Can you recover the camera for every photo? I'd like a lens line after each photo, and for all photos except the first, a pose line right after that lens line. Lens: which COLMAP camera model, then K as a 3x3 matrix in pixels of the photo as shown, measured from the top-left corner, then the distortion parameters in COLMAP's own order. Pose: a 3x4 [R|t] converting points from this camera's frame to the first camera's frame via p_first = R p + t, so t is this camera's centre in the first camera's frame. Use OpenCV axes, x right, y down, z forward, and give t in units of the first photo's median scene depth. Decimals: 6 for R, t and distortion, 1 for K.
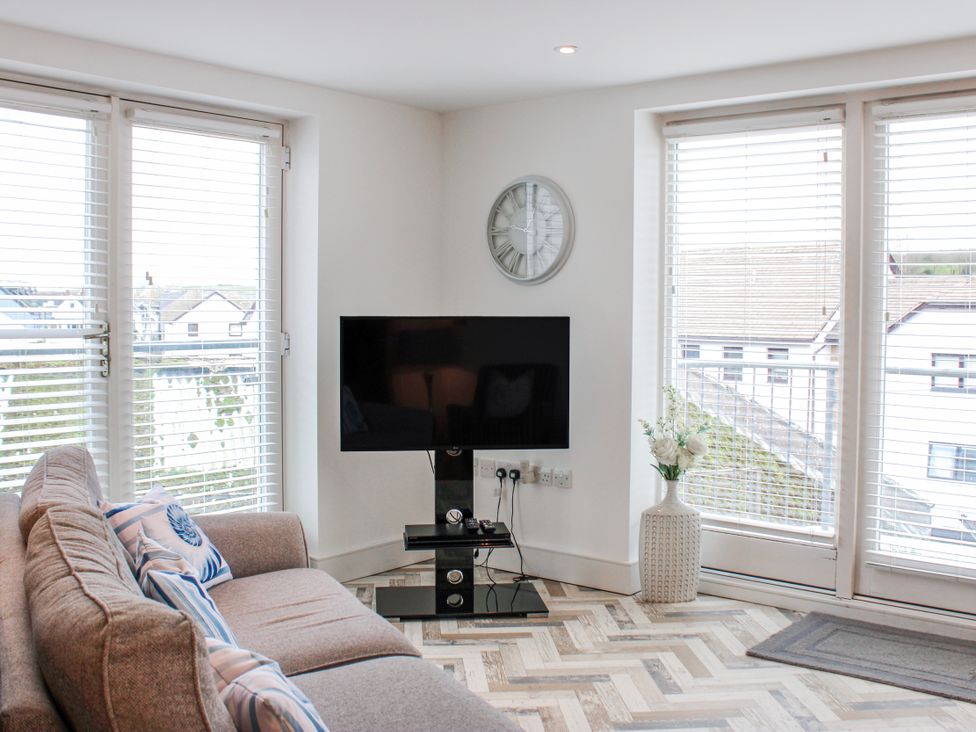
lens RADIAL K [[1023.1, 0, 488.0], [0, 1023.1, 366.0], [0, 0, 1]] dist [-0.151228, 0.145314]
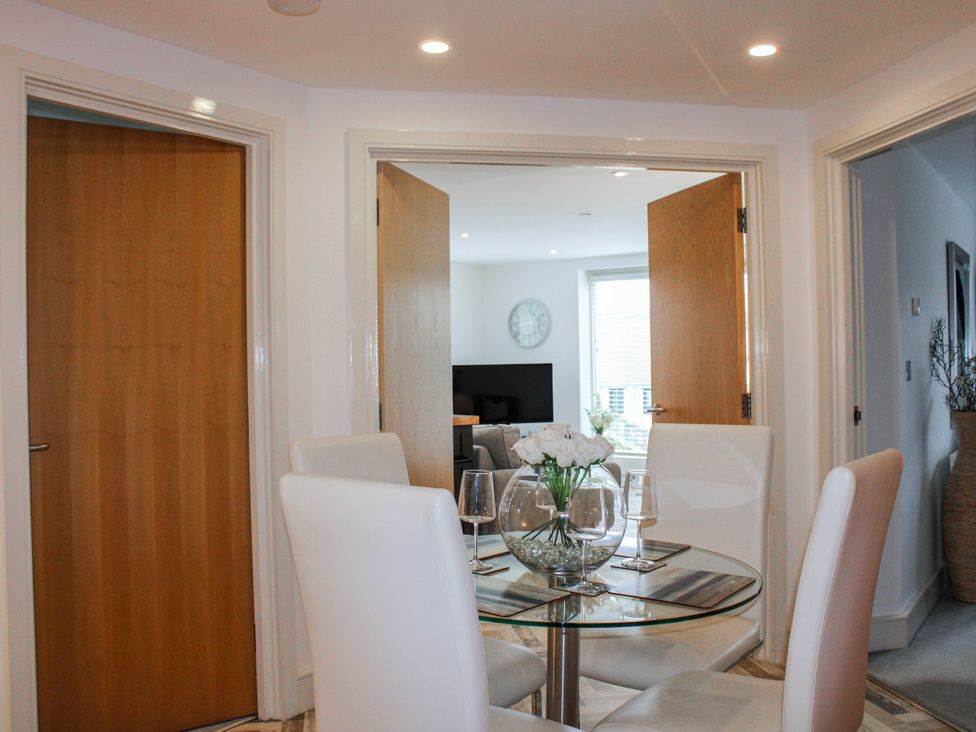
lens RADIAL K [[1023.1, 0, 488.0], [0, 1023.1, 366.0], [0, 0, 1]] dist [-0.151228, 0.145314]
pose [[0.993220, -0.020141, 0.114496, -0.309629], [0.026503, 0.998172, -0.054317, 0.073996], [-0.113193, 0.056983, 0.991938, -1.181574]]
